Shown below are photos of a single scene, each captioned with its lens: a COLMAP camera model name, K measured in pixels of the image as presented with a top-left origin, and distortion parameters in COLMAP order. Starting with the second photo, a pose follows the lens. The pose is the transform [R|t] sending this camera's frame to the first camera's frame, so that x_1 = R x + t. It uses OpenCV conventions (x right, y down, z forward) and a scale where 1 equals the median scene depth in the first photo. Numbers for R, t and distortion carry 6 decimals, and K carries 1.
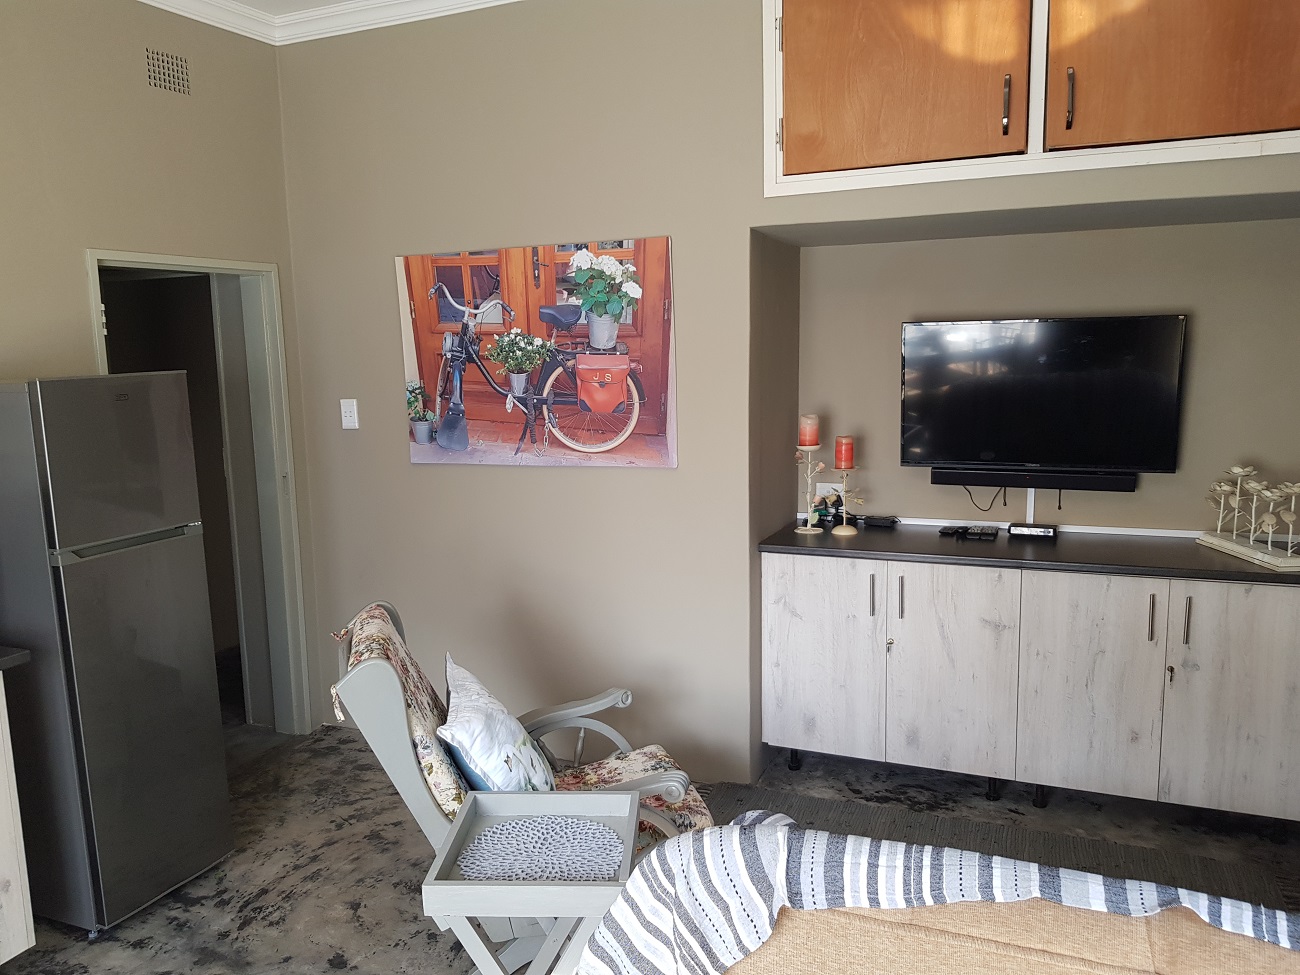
lens RADIAL K [[1014.0, 0, 648.4], [0, 1014.0, 503.2], [0, 0, 1]] dist [0.105203, -0.184370]
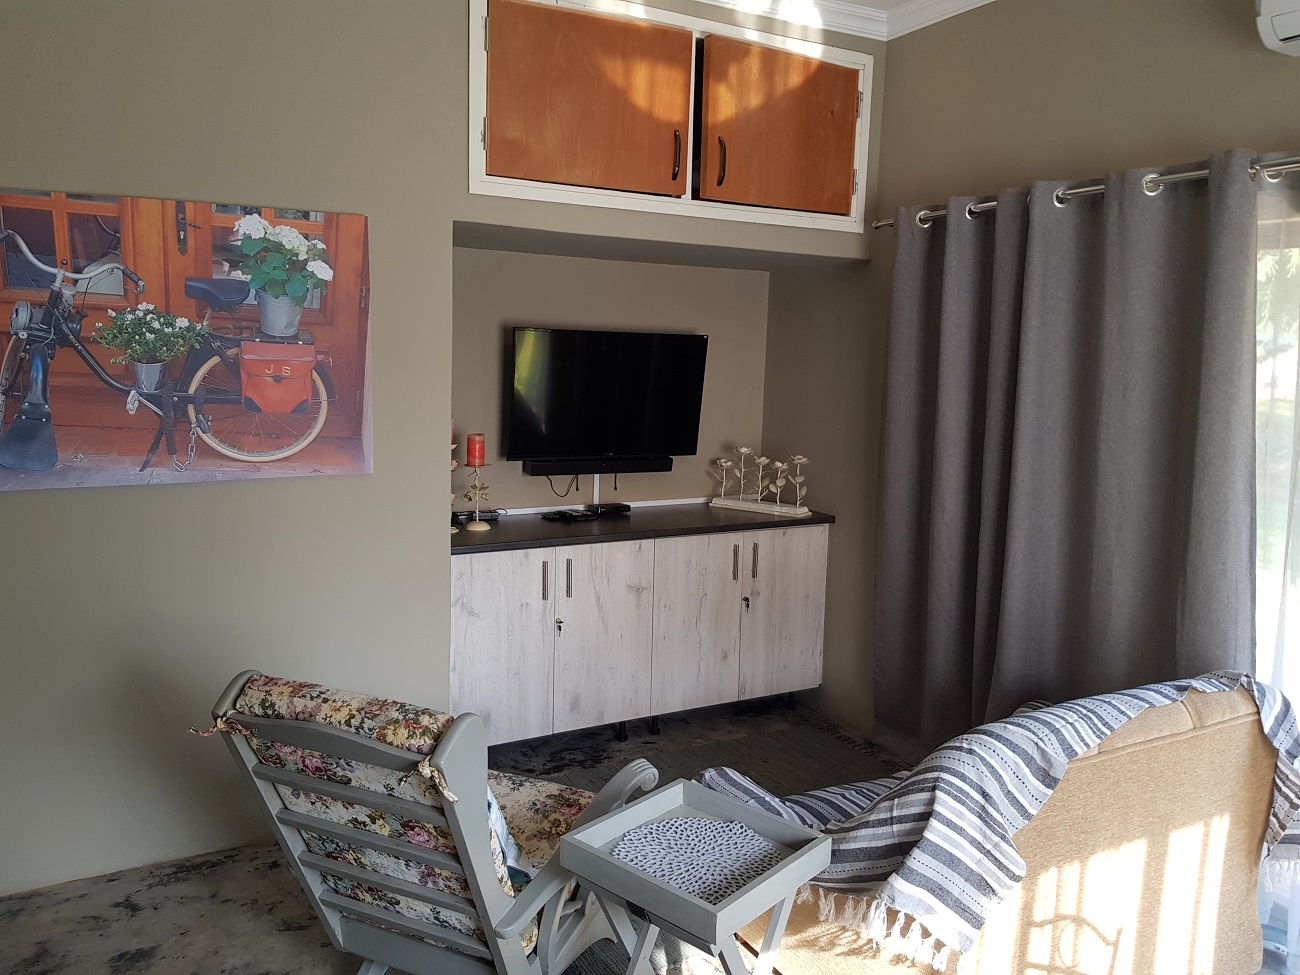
lens RADIAL K [[997.8, 0, 675.0], [0, 997.8, 489.4], [0, 0, 1]] dist [0.098507, -0.149482]
pose [[0.602250, -0.074323, 0.794840, -0.512356], [0.084329, 0.996009, 0.029238, -0.023788], [-0.793841, 0.049419, 0.606114, 0.245564]]
